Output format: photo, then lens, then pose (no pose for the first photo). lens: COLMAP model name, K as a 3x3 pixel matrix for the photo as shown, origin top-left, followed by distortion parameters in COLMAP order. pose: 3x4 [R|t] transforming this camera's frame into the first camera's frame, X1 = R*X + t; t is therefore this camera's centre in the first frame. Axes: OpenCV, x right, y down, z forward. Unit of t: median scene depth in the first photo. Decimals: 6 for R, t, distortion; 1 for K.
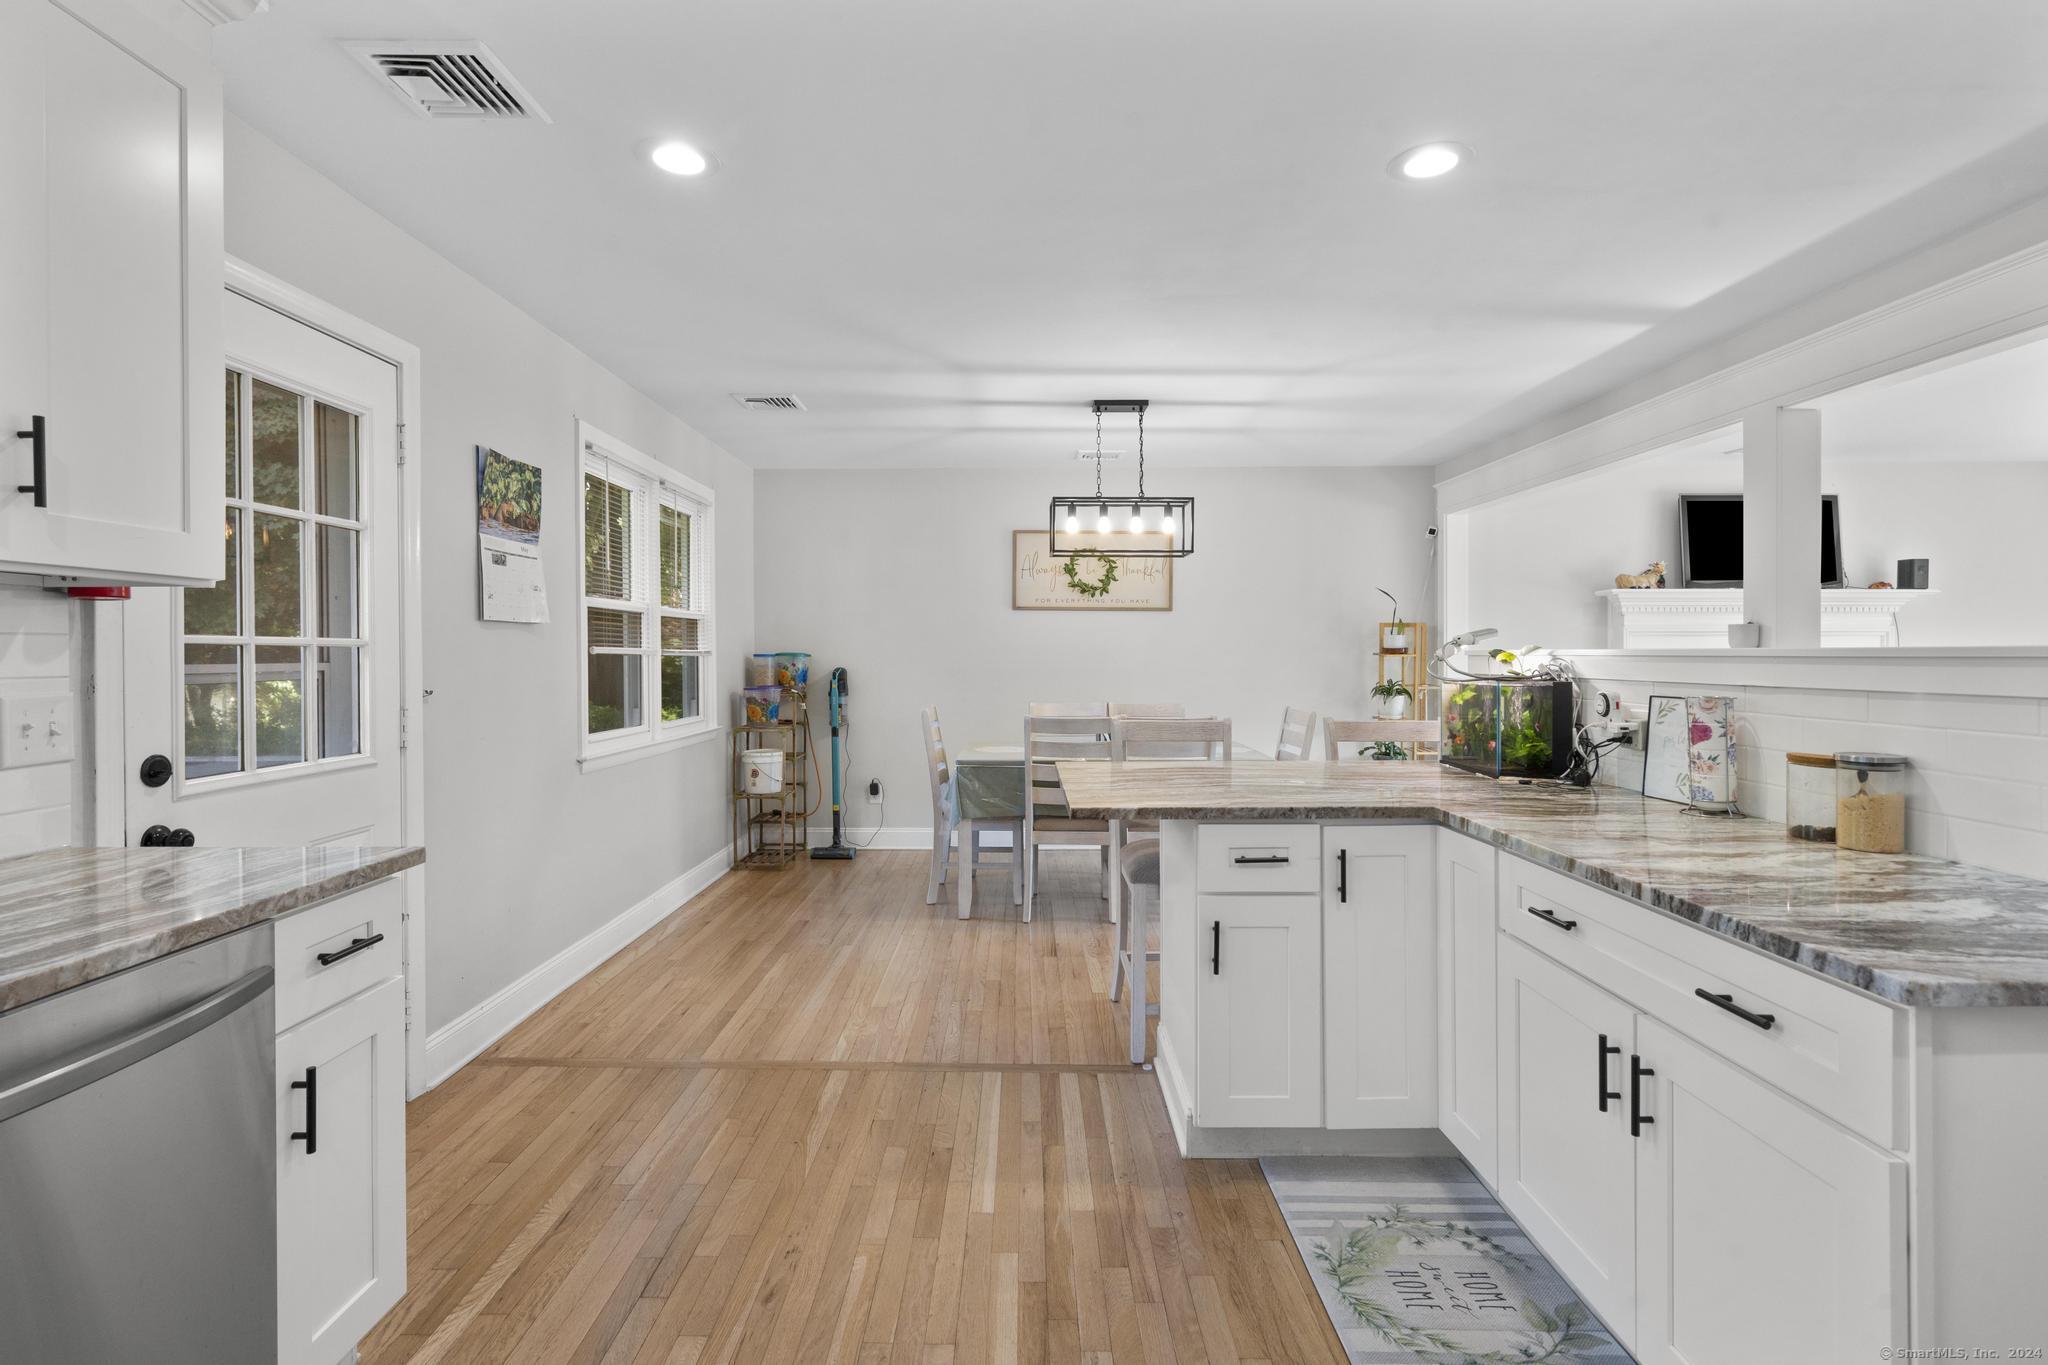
lens RADIAL K [[944.7, 0, 1020.1], [0, 944.7, 661.7], [0, 0, 1]] dist [-0.005528, 0.004745]
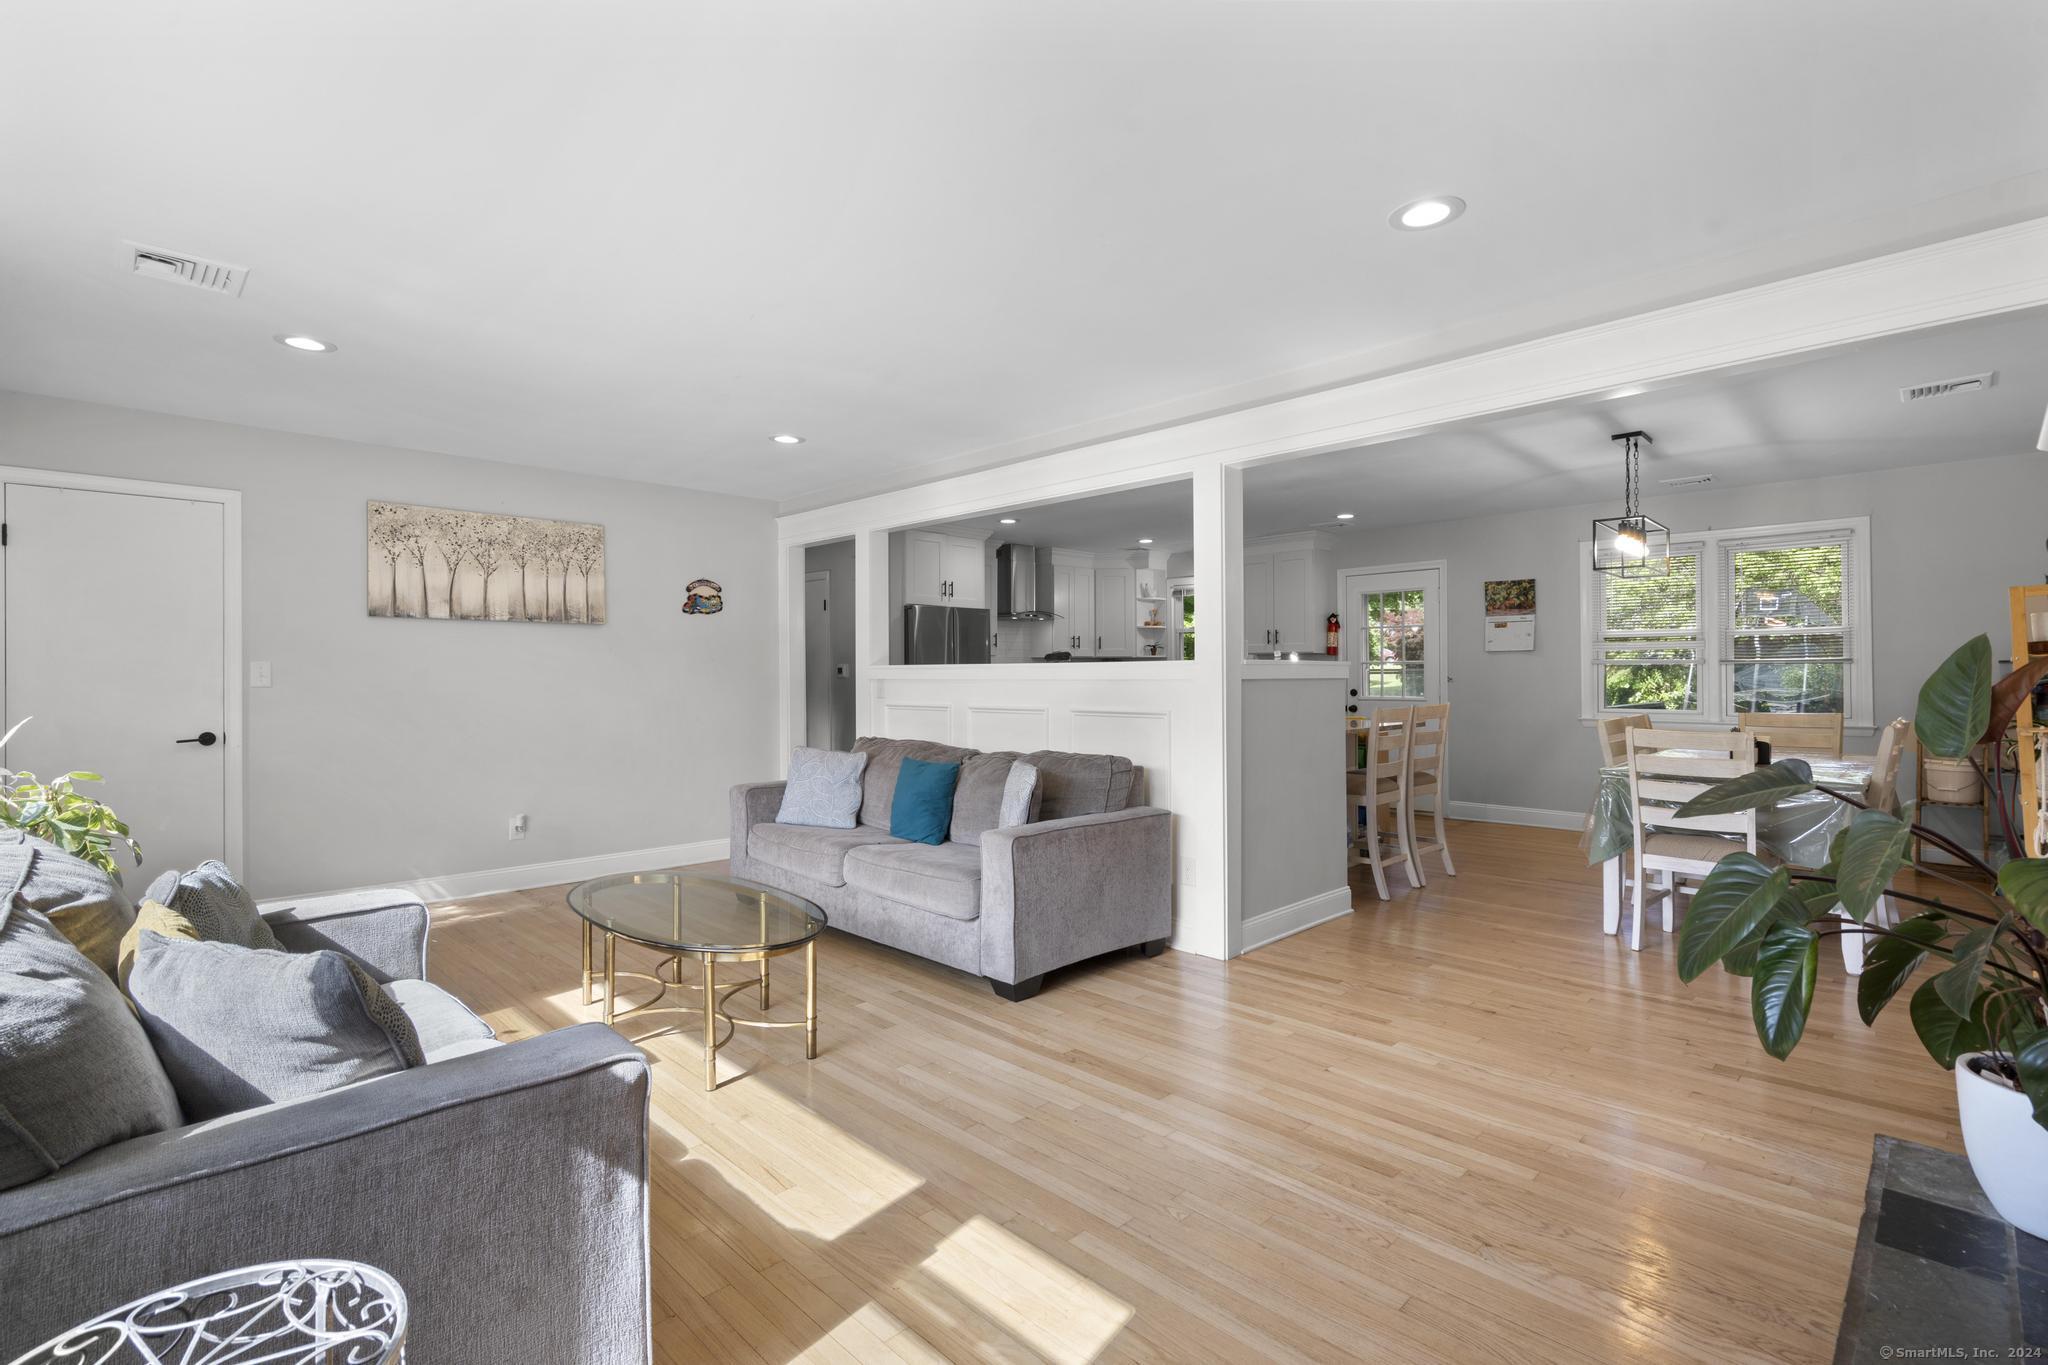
lens RADIAL K [[944.7, 0, 1005.9], [0, 944.7, 677.6], [0, 0, 1]] dist [-0.005528, 0.004745]
pose [[-0.720354, 0.012763, -0.693489, 2.089159], [0.003191, 0.999881, 0.015088, -0.016757], [0.693599, 0.008656, -0.720309, 1.921072]]
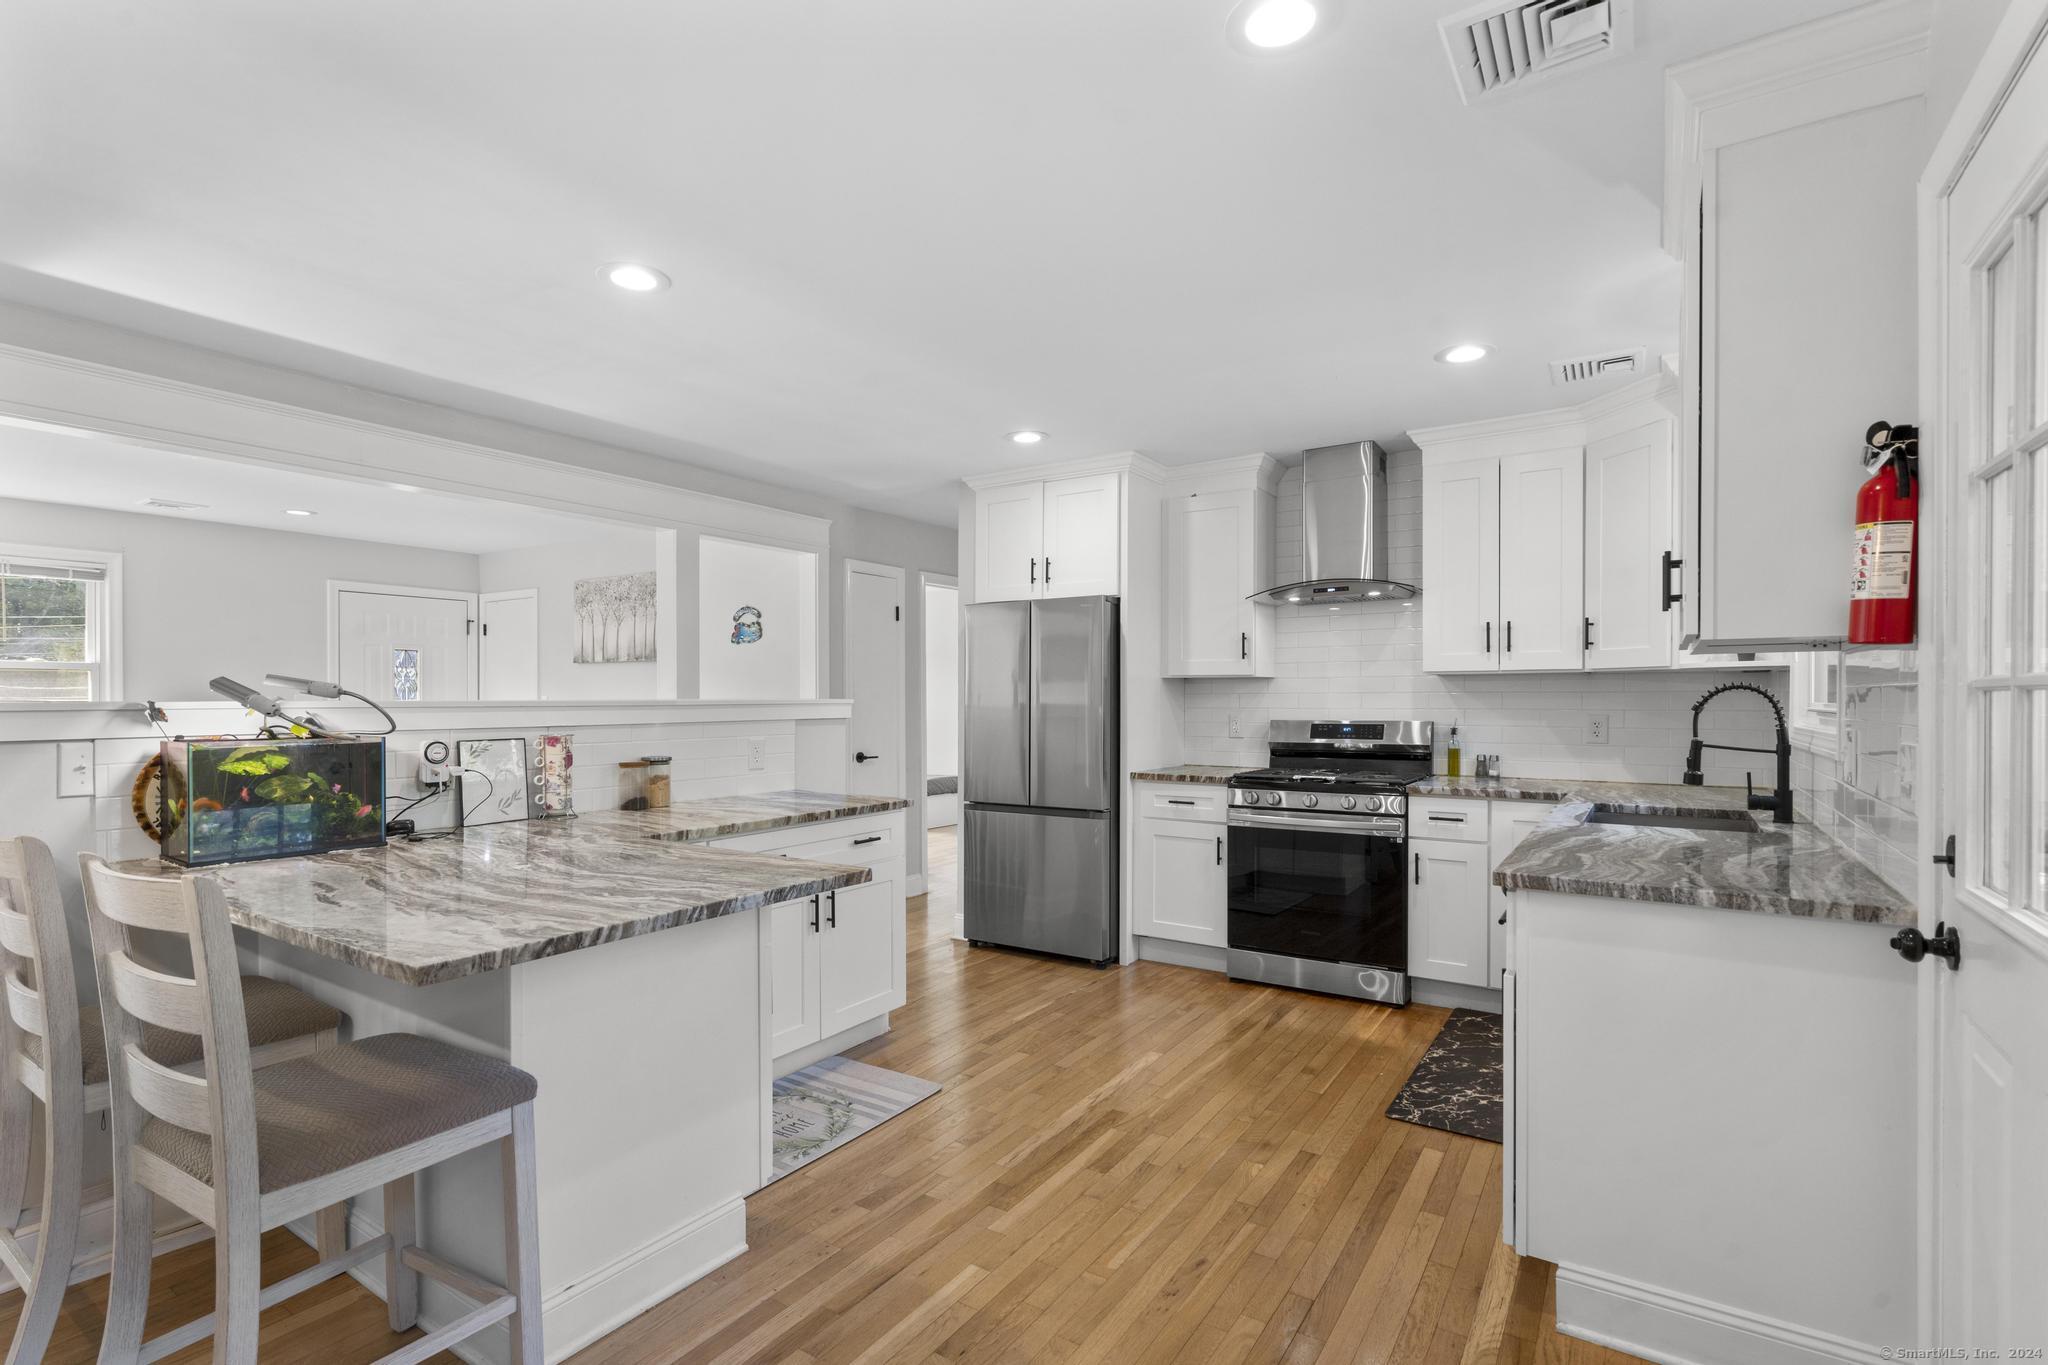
lens RADIAL K [[944.7, 0, 993.6], [0, 944.7, 705.2], [0, 0, 1]] dist [-0.005528, 0.004745]
pose [[-0.821746, 0.002081, 0.569850, -0.447205], [0.011460, 0.999851, 0.012875, -0.016103], [-0.569739, 0.017110, -0.821648, 1.296641]]
